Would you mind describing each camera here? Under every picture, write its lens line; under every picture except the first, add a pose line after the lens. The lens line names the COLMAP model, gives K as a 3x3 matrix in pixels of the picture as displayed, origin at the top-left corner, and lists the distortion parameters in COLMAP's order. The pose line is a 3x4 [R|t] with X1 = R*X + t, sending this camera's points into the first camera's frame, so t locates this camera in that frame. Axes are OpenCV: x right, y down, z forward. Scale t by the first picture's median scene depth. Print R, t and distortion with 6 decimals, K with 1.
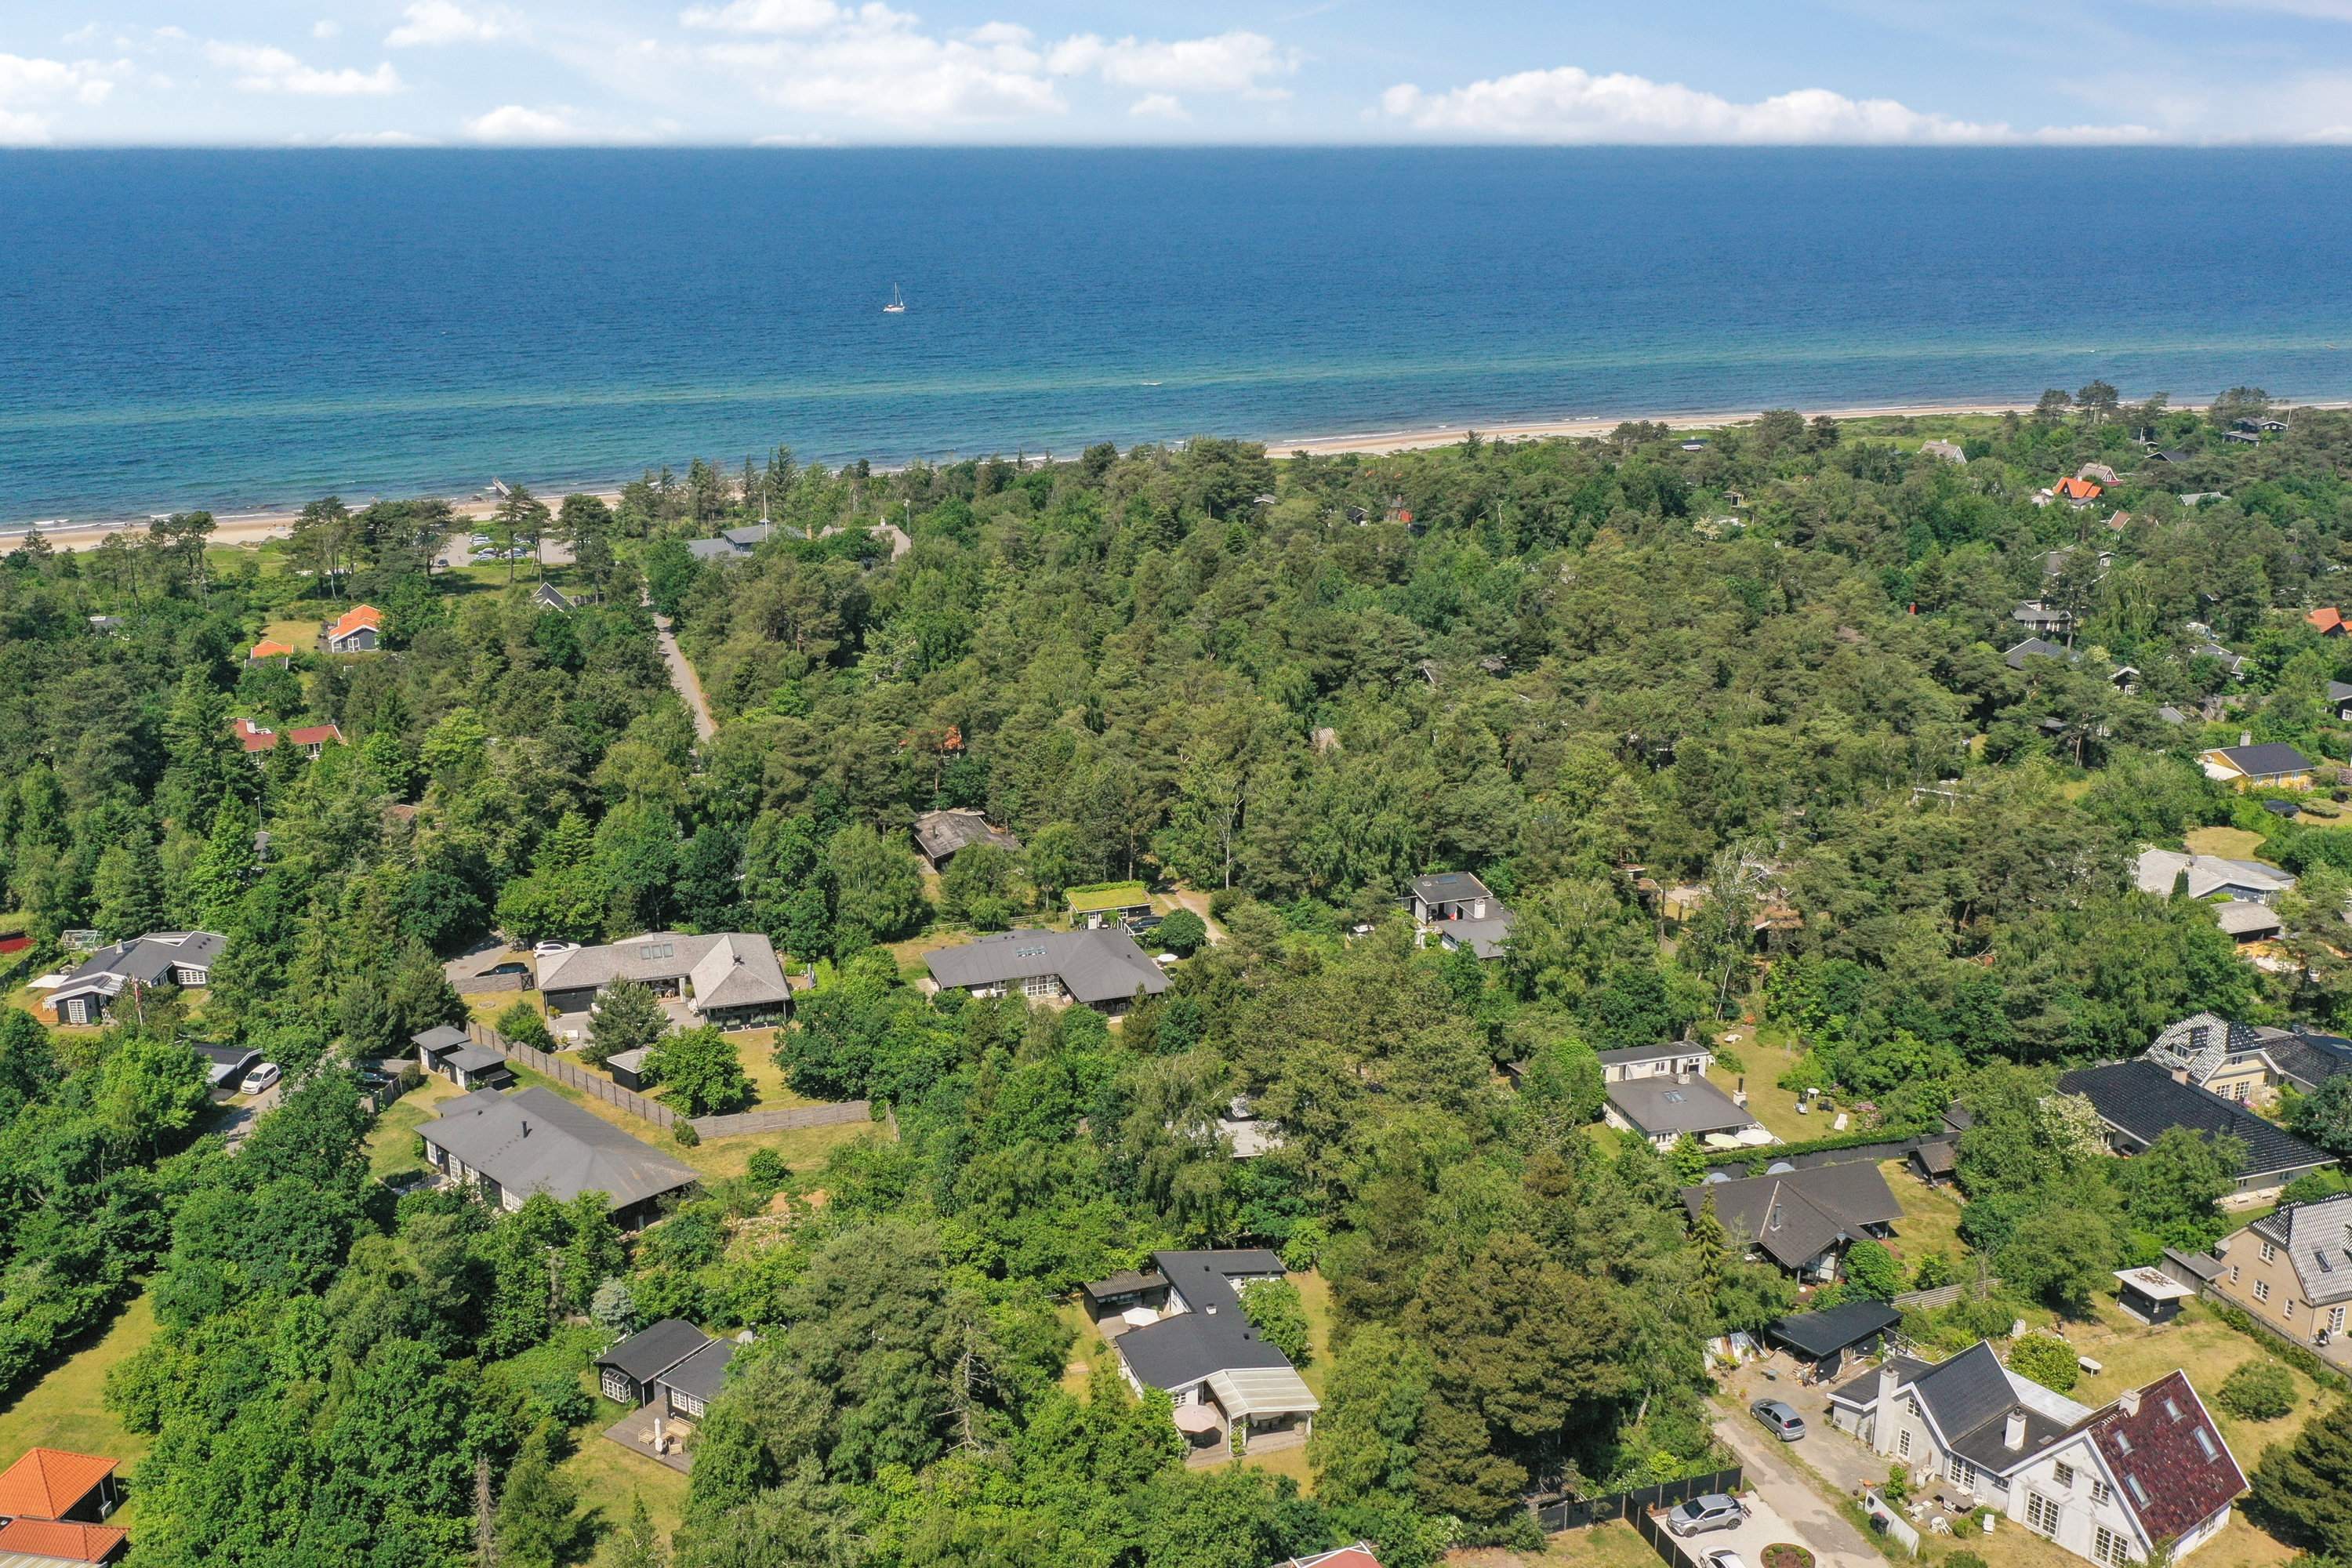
lens RADIAL K [[2052.2, 0, 1176.0], [0, 2052.2, 784.0], [0, 0, 1]] dist [-0.009114, -0.006005]
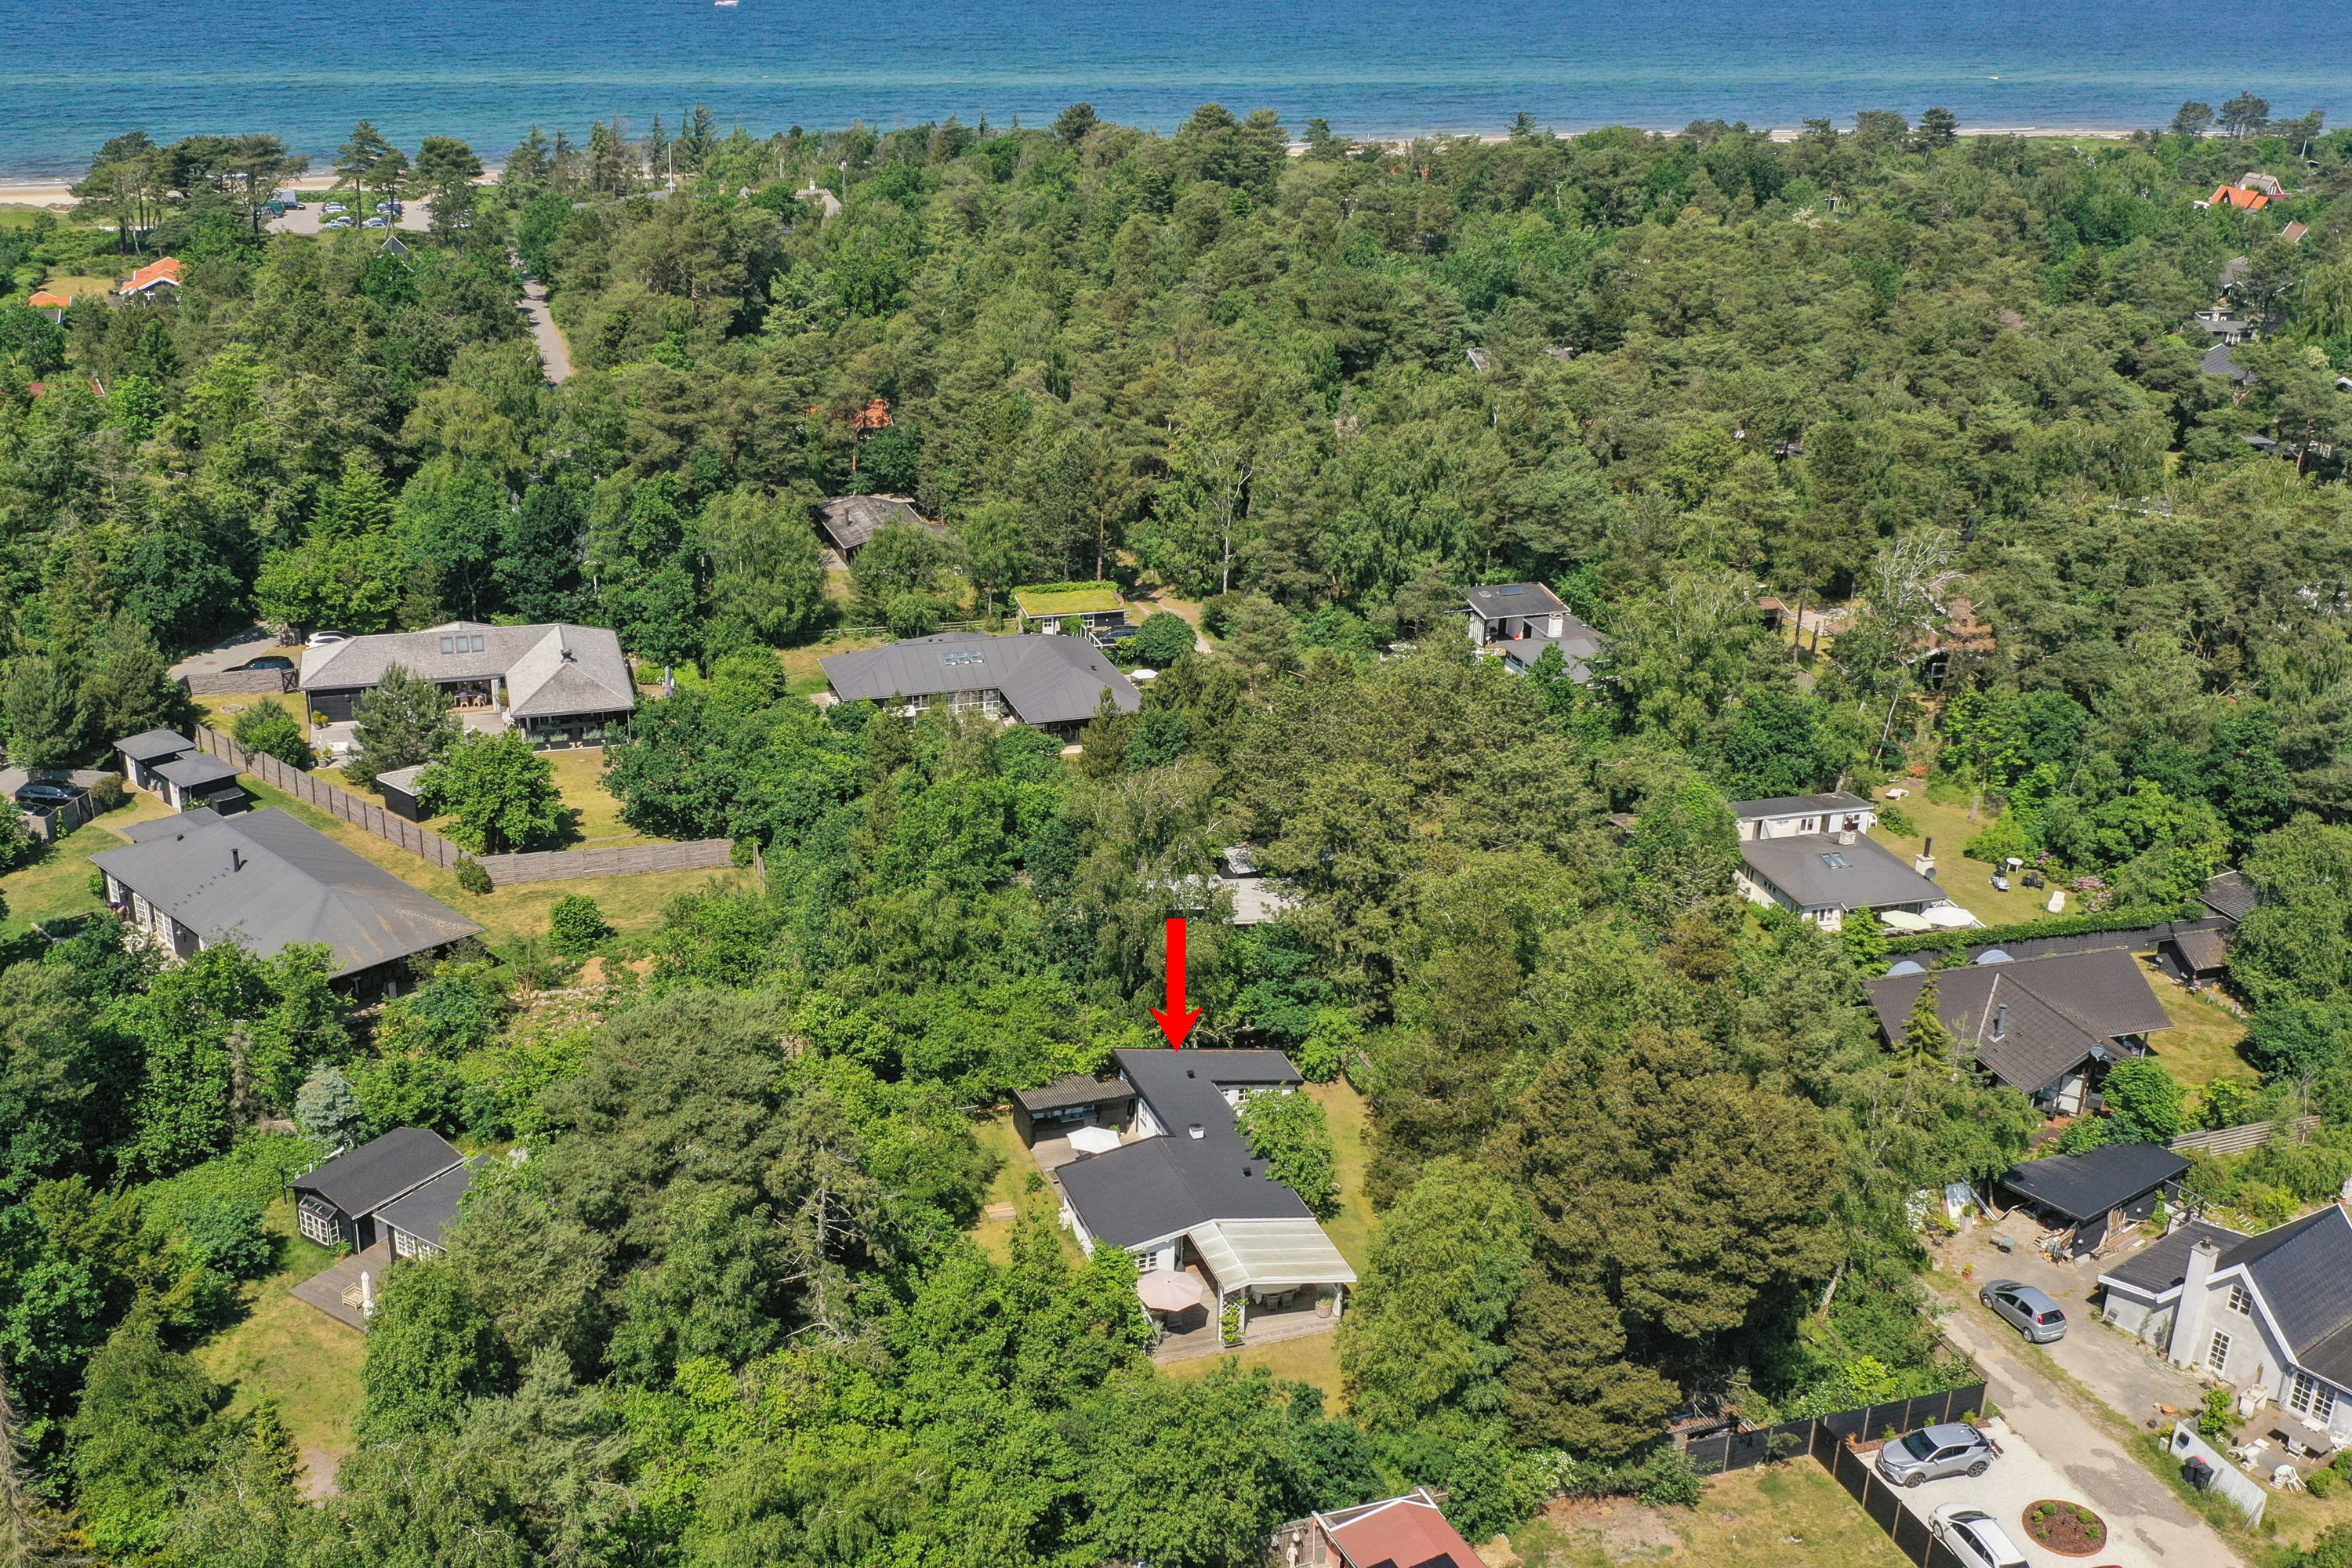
lens RADIAL K [[2052.2, 0, 1176.0], [0, 2052.2, 784.0], [0, 0, 1]] dist [-0.009114, -0.006005]
pose [[0.999579, 0.026193, 0.012453, -0.001095], [-0.027130, 0.996245, 0.082216, 0.072833], [-0.010253, -0.082520, 0.996537, 0.282415]]
